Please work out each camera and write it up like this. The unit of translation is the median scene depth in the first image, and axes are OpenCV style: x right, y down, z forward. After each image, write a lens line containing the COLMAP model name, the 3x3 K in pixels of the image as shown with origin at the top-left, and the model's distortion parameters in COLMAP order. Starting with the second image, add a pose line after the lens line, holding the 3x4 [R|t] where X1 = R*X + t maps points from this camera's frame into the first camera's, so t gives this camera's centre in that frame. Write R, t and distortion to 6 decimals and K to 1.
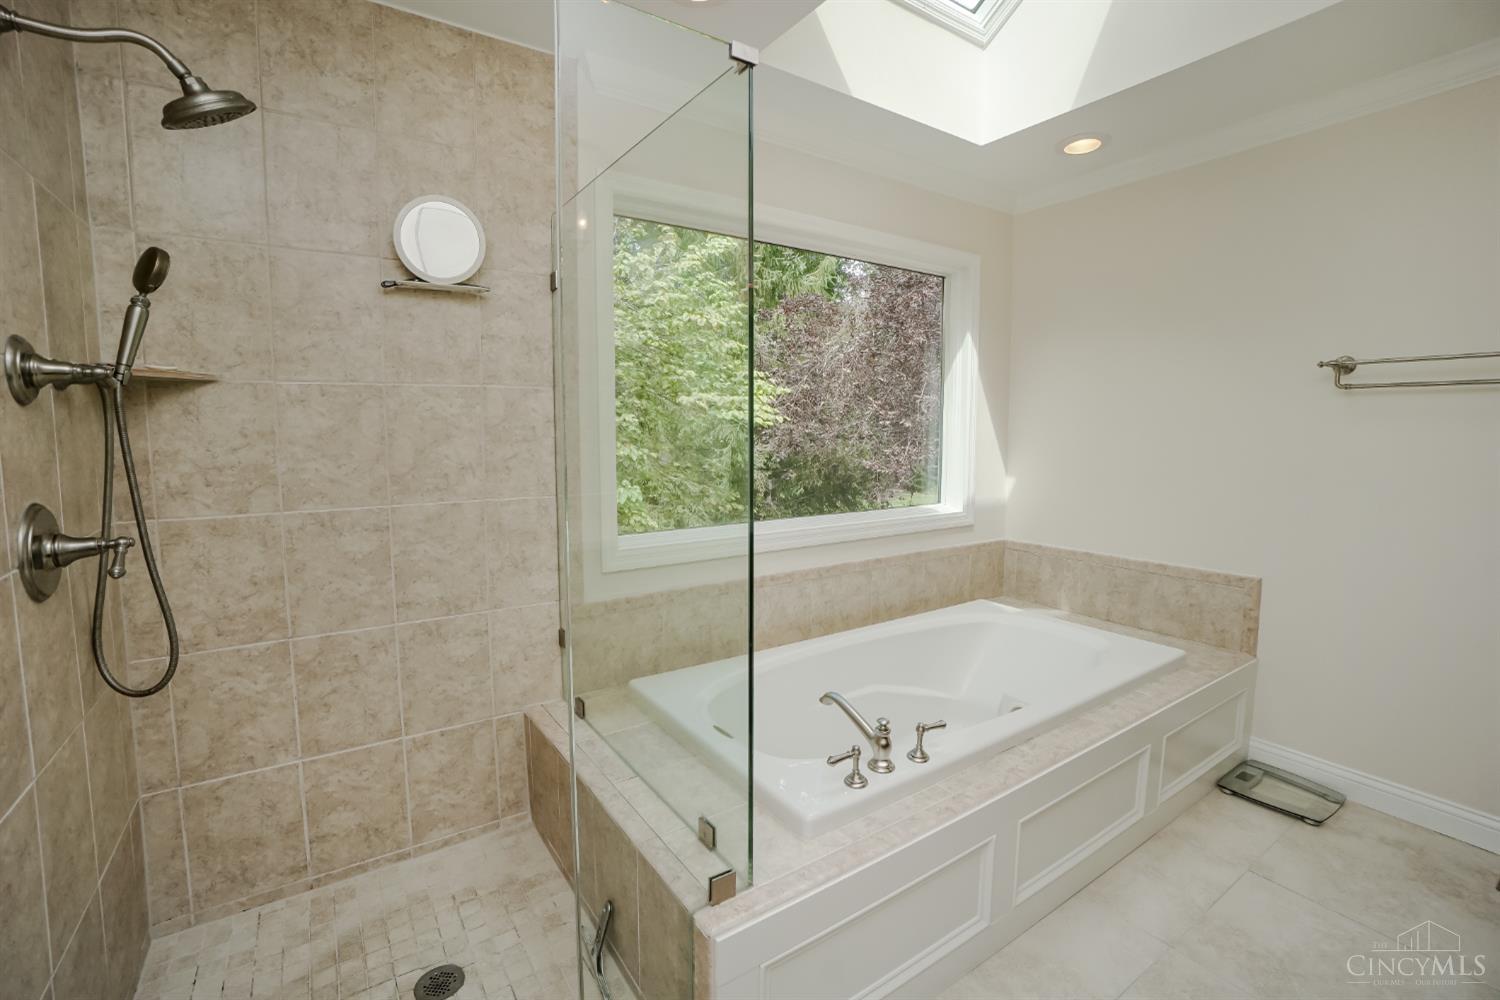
lens RADIAL K [[668.6, 0, 735.3], [0, 668.6, 483.0], [0, 0, 1]] dist [-0.053739, 0.018919]
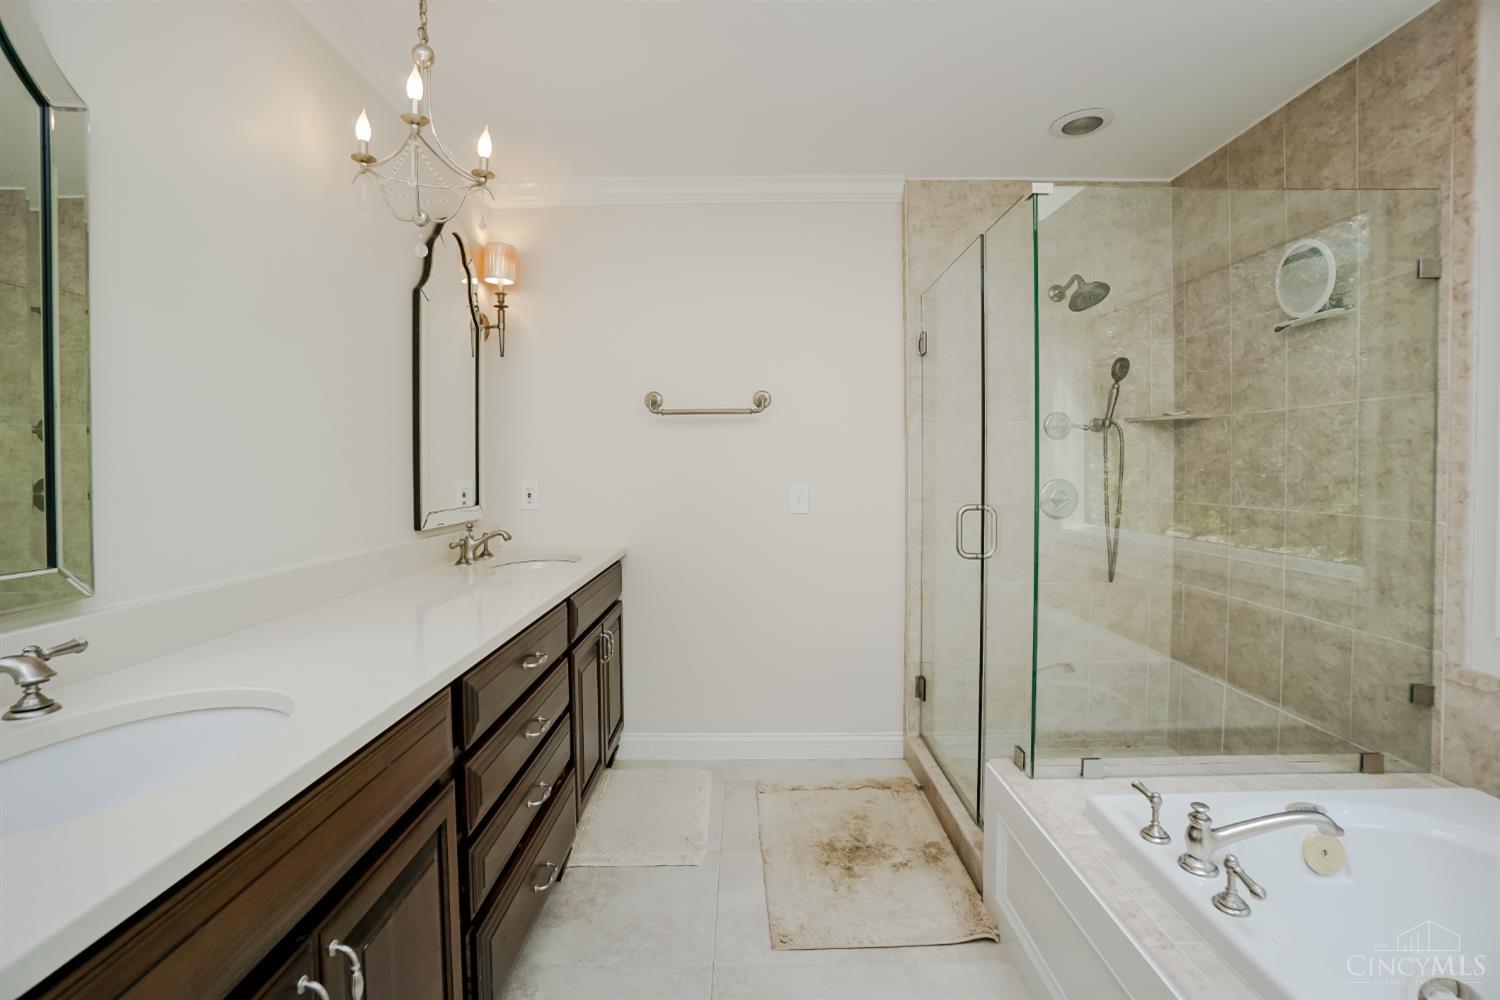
lens RADIAL K [[668.6, 0, 735.3], [0, 668.6, 483.0], [0, 0, 1]] dist [-0.053739, 0.018919]
pose [[-0.569871, 0.027047, -0.821289, 0.953569], [-0.062560, 0.995129, 0.076182, -0.038618], [0.819349, 0.094794, -0.565404, 0.790962]]
